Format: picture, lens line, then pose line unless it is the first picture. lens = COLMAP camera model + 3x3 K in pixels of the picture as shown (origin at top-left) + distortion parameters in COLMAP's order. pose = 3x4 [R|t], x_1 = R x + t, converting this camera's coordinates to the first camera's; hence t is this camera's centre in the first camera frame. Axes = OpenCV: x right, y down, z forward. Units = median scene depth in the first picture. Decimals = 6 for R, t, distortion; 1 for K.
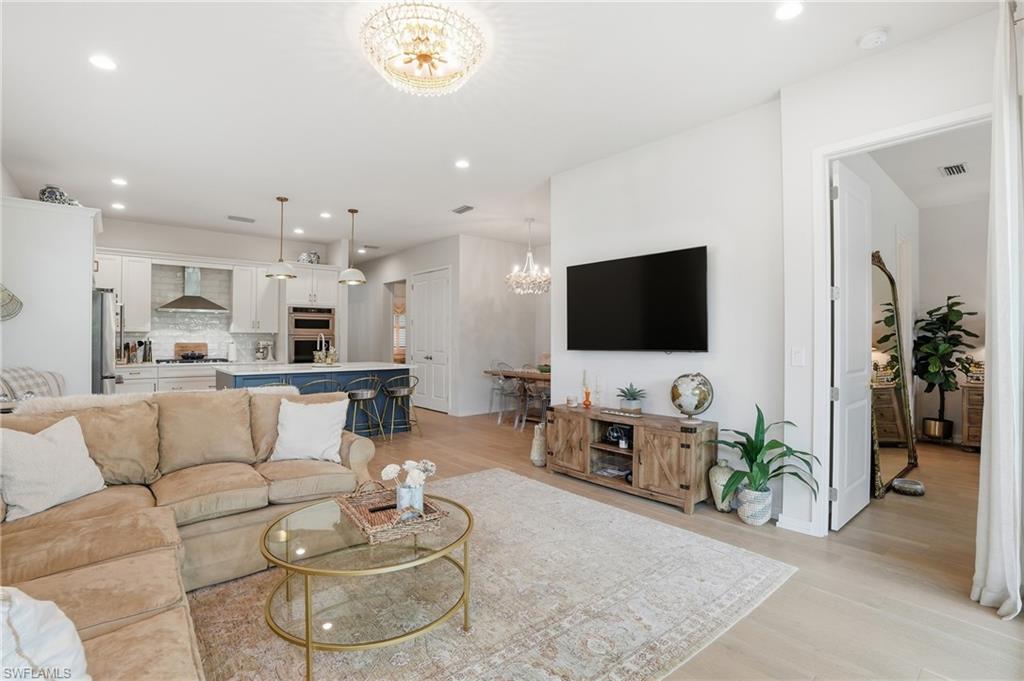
lens RADIAL K [[474.7, 0, 510.6], [0, 474.7, 334.5], [0, 0, 1]] dist [-0.059698, 0.019557]
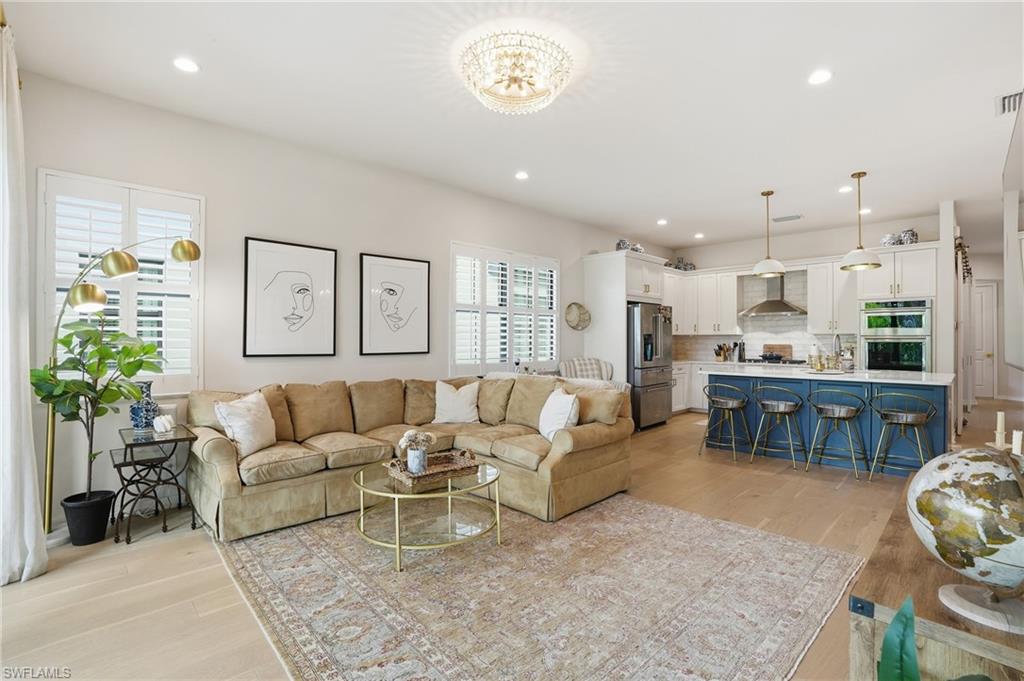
lens RADIAL K [[474.7, 0, 518.7], [0, 474.7, 338.5], [0, 0, 1]] dist [-0.059698, 0.019557]
pose [[0.071492, -0.003266, -0.997436, 0.323574], [0.007698, 0.999967, -0.002723, 0.003125], [0.997411, -0.007484, 0.071514, 0.336018]]
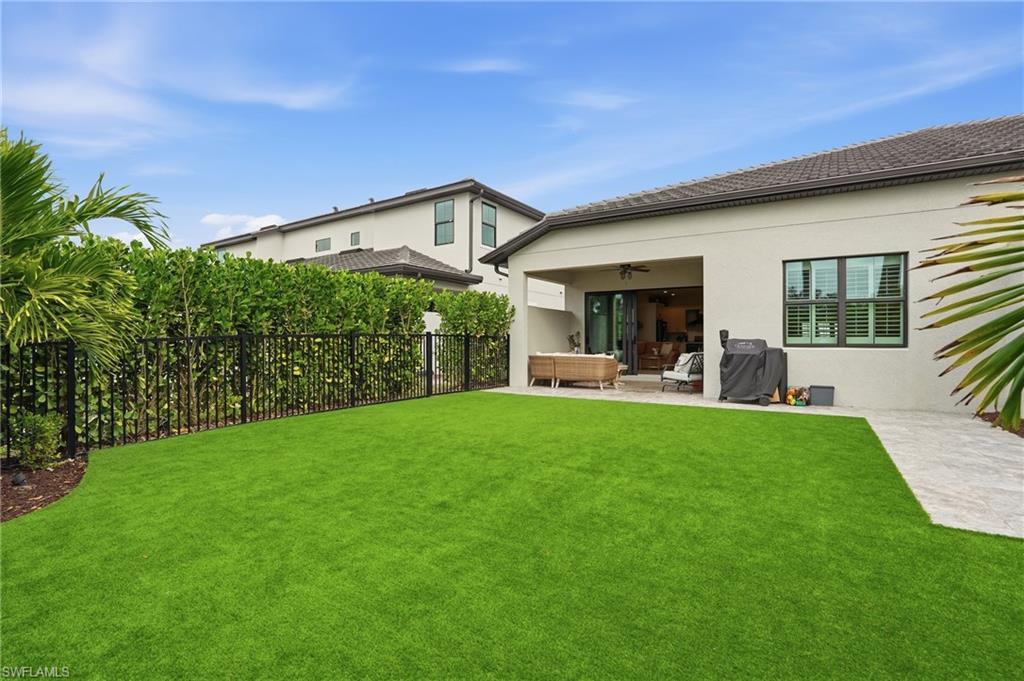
lens RADIAL K [[474.7, 0, 526.5], [0, 474.7, 343.6], [0, 0, 1]] dist [-0.059698, 0.019557]
pose [[0.298010, 0.000183, -0.954563, 1.755204], [0.005973, 0.999980, 0.002057, 0.051477], [0.954544, -0.006315, 0.298003, -0.879839]]
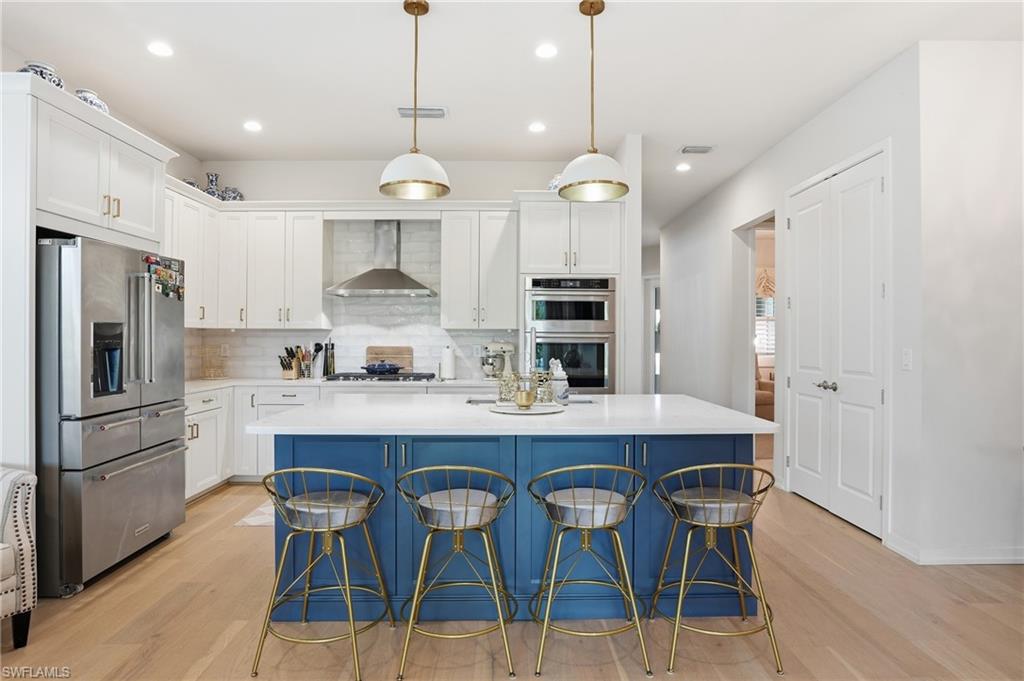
lens RADIAL K [[575.8, 0, 518.1], [0, 575.8, 336.2], [0, 0, 1]] dist [-0.042469, 0.015018]
pose [[0.768180, -0.003610, -0.640223, -0.074595], [0.005834, 0.999982, 0.001362, 0.004393], [0.640207, -0.004781, 0.768188, 0.523489]]
